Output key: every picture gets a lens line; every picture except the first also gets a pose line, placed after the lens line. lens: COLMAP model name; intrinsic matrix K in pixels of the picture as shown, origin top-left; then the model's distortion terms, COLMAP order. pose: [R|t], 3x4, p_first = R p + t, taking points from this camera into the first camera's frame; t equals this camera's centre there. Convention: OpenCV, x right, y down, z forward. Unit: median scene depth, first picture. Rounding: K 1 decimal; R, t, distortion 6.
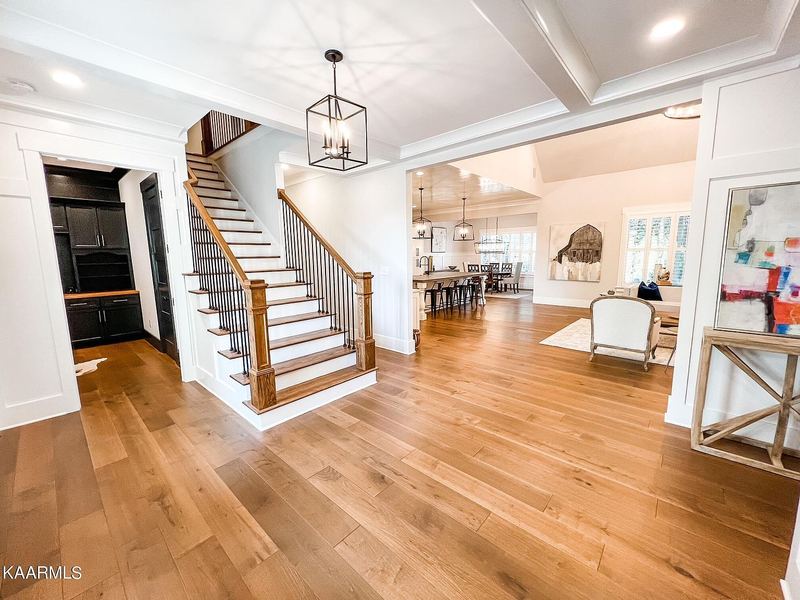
lens RADIAL K [[324.7, 0, 396.4], [0, 324.7, 297.4], [0, 0, 1]] dist [0.002683, 0.000117]
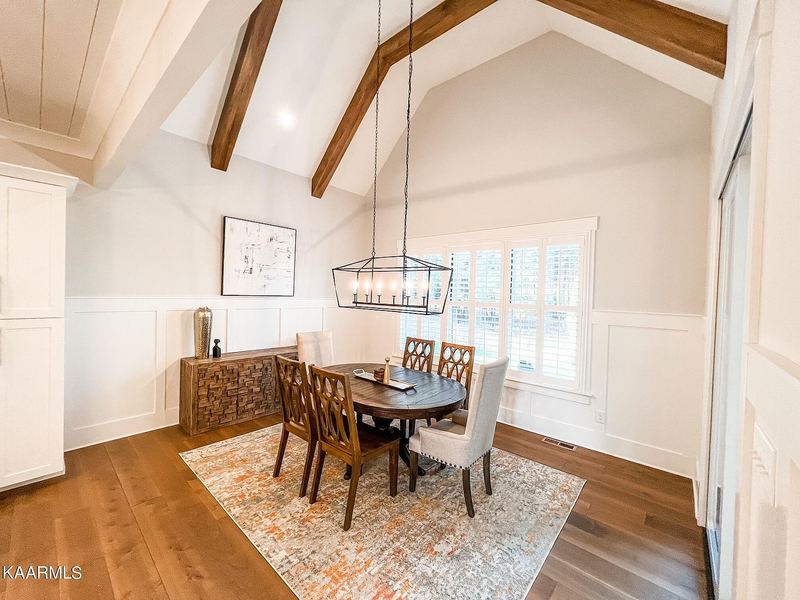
lens RADIAL K [[324.7, 0, 397.8], [0, 324.7, 295.8], [0, 0, 1]] dist [0.002683, 0.000117]
pose [[0.999127, 0.041266, 0.006437, 0.309355], [-0.040101, 0.990924, -0.128305, -0.117933], [-0.011673, 0.127935, 0.991714, 0.768657]]
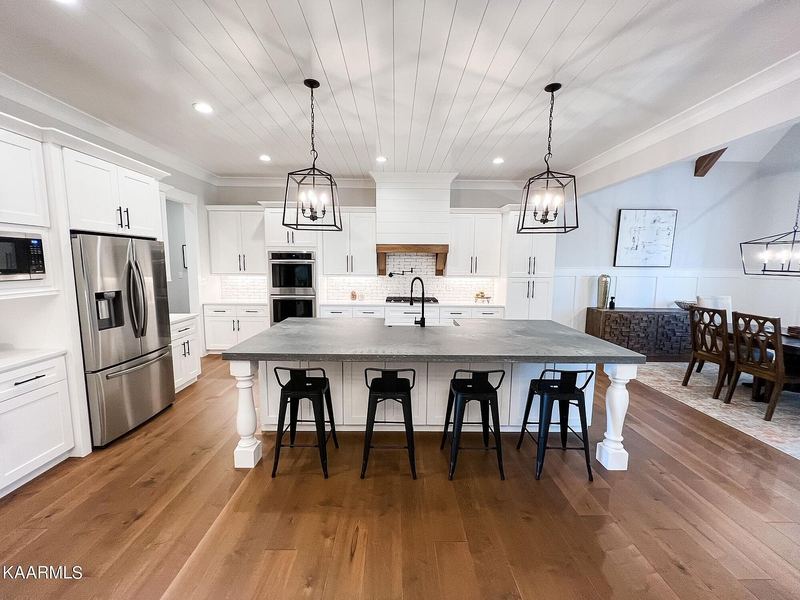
lens RADIAL K [[324.7, 0, 400.2], [0, 324.7, 297.7], [0, 0, 1]] dist [0.002683, 0.000117]
pose [[0.677957, 0.101043, -0.728124, 0.266173], [-0.118573, 0.992569, 0.027338, -0.083040], [0.725476, 0.067802, 0.684900, 0.543628]]
